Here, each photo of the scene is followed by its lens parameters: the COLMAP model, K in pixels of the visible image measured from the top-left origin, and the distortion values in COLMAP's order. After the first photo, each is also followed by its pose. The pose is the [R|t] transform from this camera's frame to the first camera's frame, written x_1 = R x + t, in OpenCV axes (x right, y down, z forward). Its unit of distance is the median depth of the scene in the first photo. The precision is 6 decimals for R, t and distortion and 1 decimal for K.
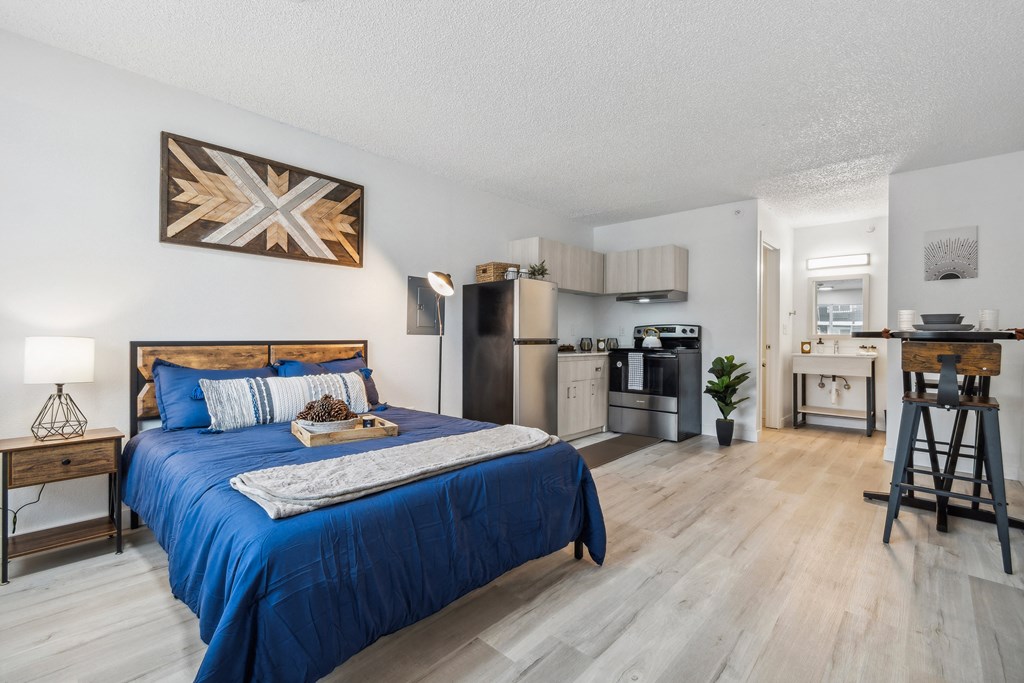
lens RADIAL K [[455.3, 0, 510.1], [0, 455.3, 341.8], [0, 0, 1]] dist [0.000867, -0.000688]
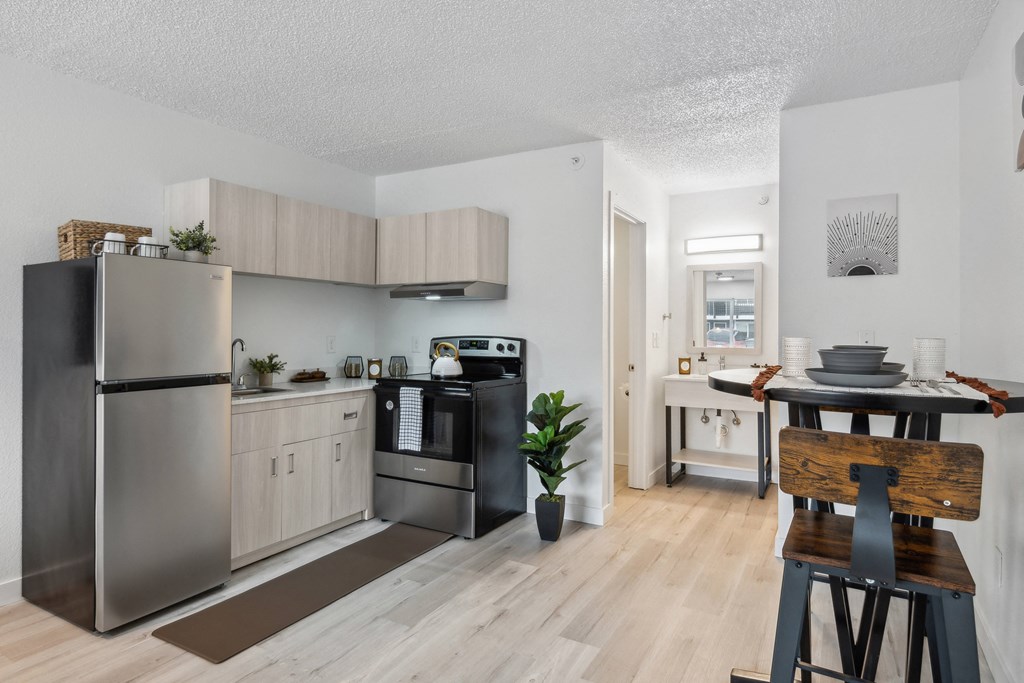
lens RADIAL K [[585.2, 0, 496.7], [0, 585.2, 336.1], [0, 0, 1]] dist [-0.001202, 0.004586]
pose [[0.975955, -0.001833, 0.217963, 0.213924], [0.002699, 0.999990, -0.003675, -0.038029], [-0.217954, 0.004175, 0.975950, 0.231209]]
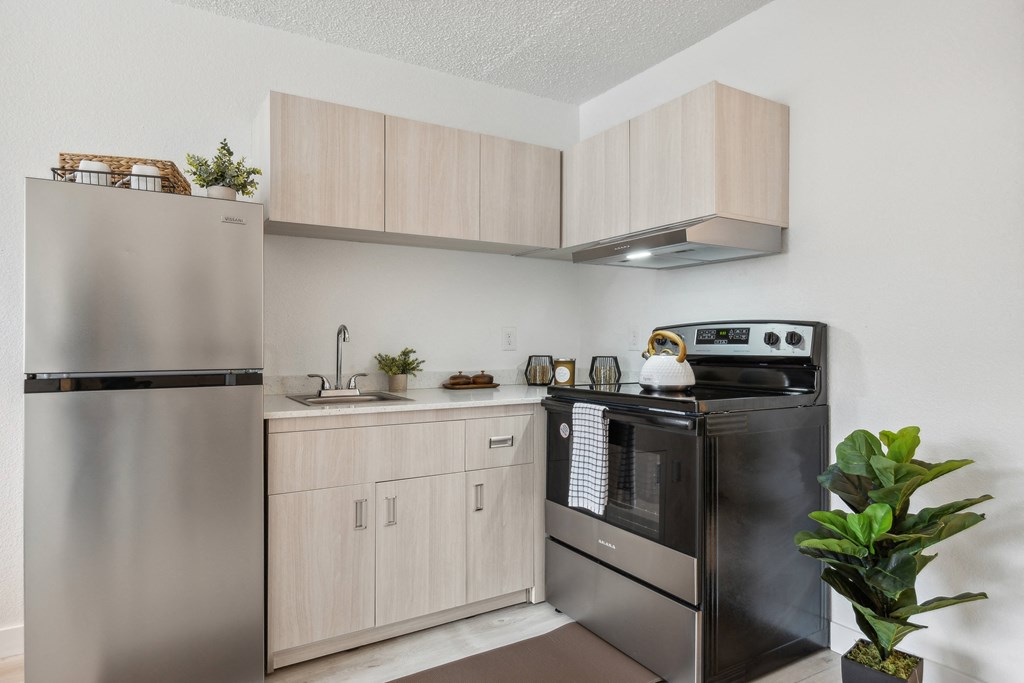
lens RADIAL K [[557.0, 0, 470.4], [0, 557.0, 345.2], [0, 0, 1]] dist [0.000929, -0.002763]
pose [[0.940109, -0.006233, -0.340818, 0.328017], [0.002107, 0.999920, -0.012474, -0.015113], [0.340868, 0.011009, 0.940047, 0.554828]]
